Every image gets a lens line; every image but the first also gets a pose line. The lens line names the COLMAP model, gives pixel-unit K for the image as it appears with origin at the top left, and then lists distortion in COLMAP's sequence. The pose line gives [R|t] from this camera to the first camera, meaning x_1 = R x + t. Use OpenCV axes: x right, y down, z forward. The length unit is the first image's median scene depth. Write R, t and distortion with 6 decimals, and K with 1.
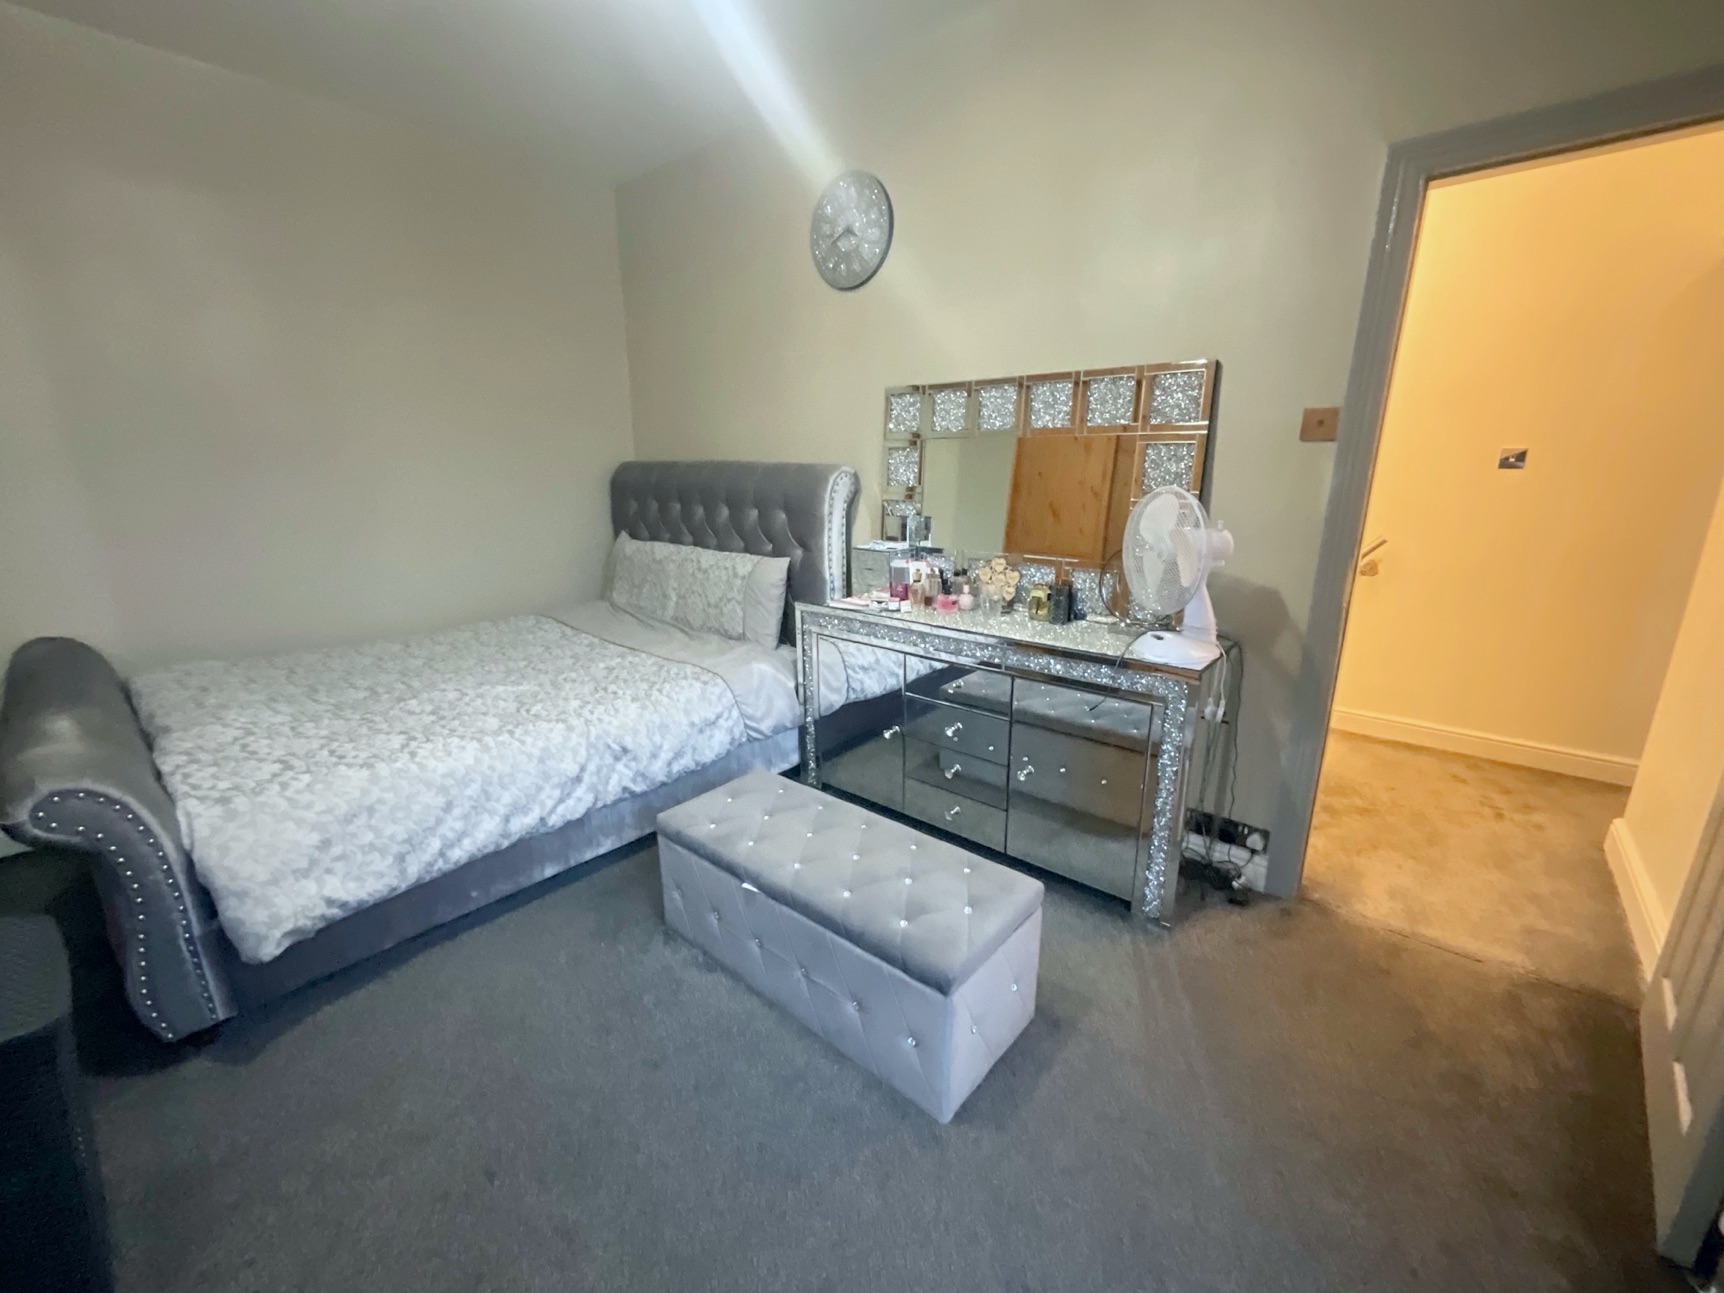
lens RADIAL K [[699.8, 0, 856.3], [0, 699.8, 644.8], [0, 0, 1]] dist [0.000372, 0.000829]
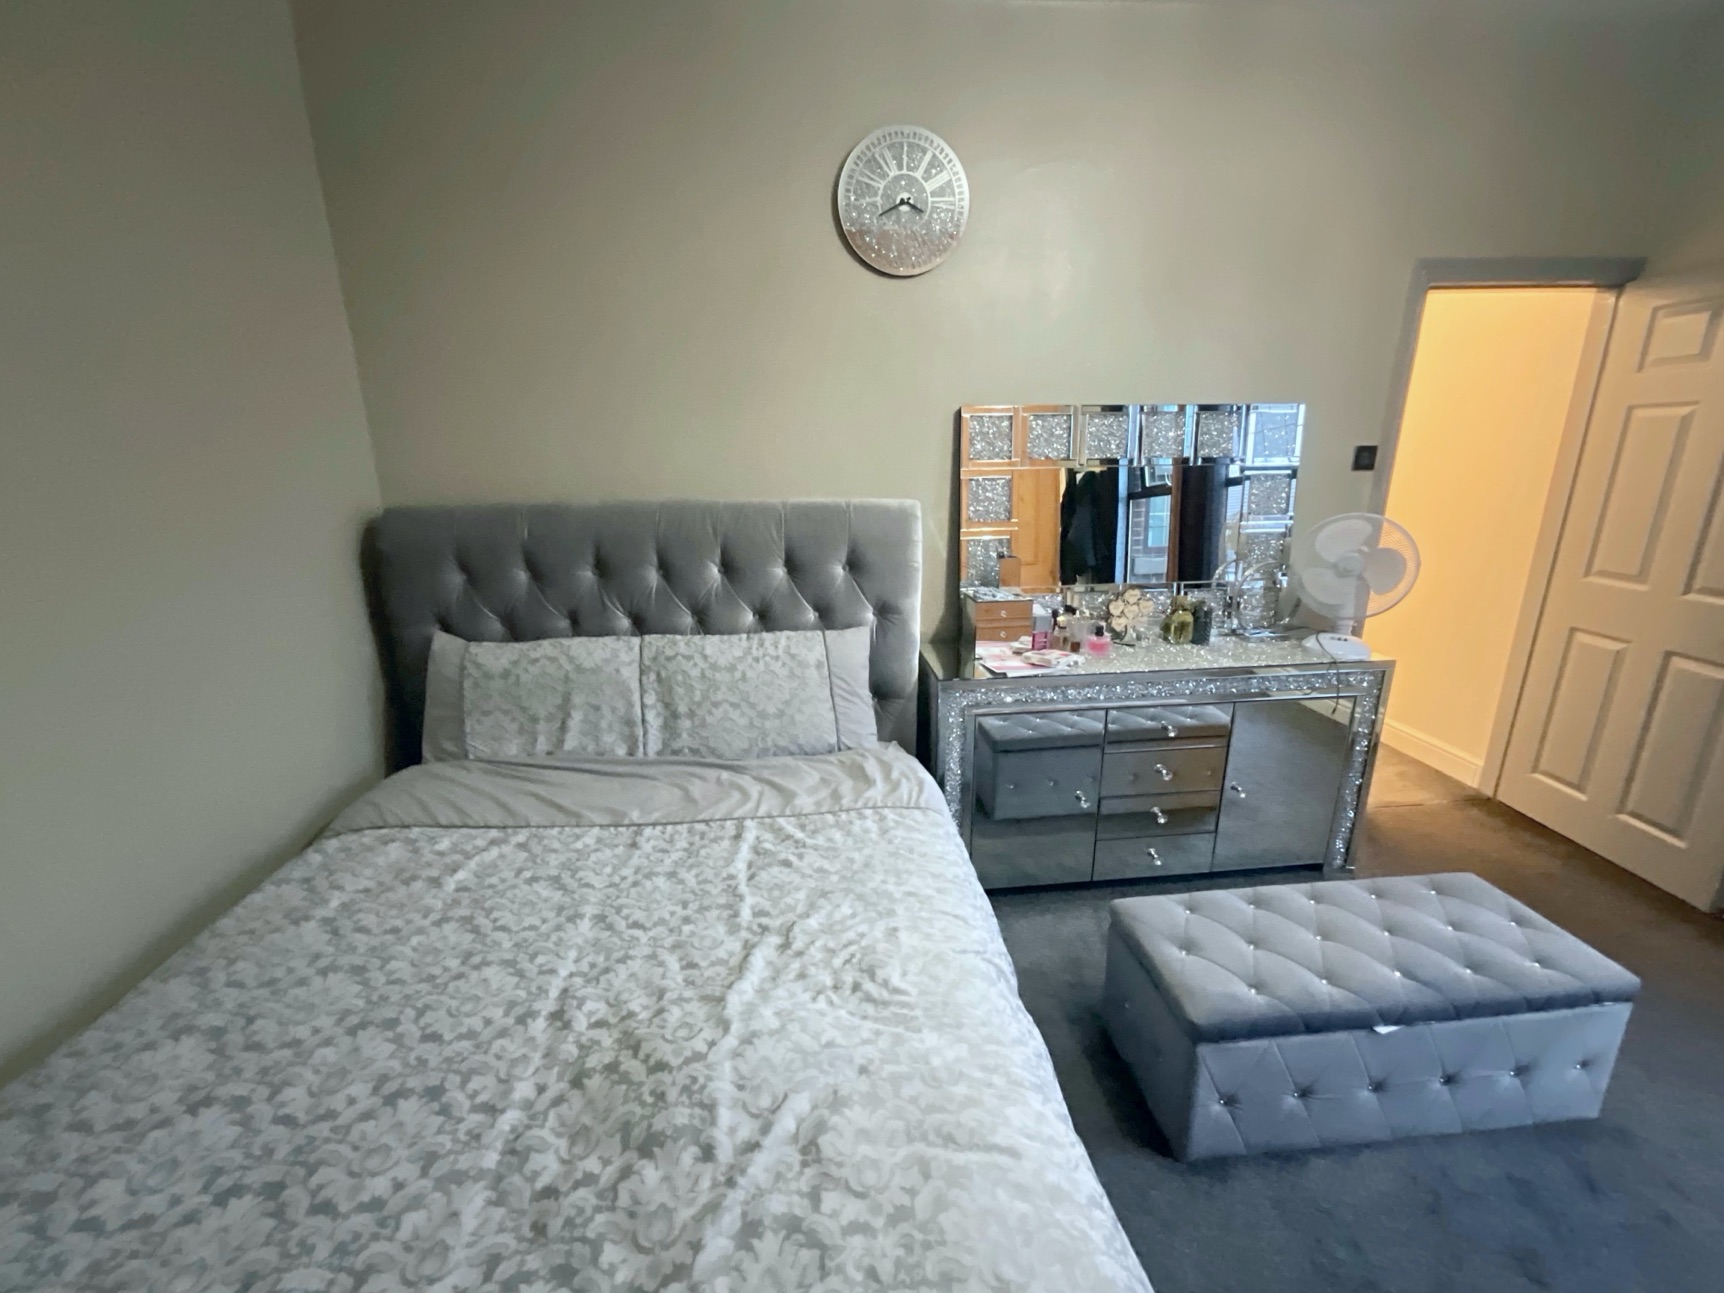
lens RADIAL K [[699.8, 0, 856.8], [0, 699.8, 648.7], [0, 0, 1]] dist [0.000372, 0.000829]
pose [[0.704112, -0.191904, 0.683666, -0.625955], [0.202343, 0.977097, 0.065875, -0.154570], [-0.680649, 0.091951, 0.726816, 0.466976]]
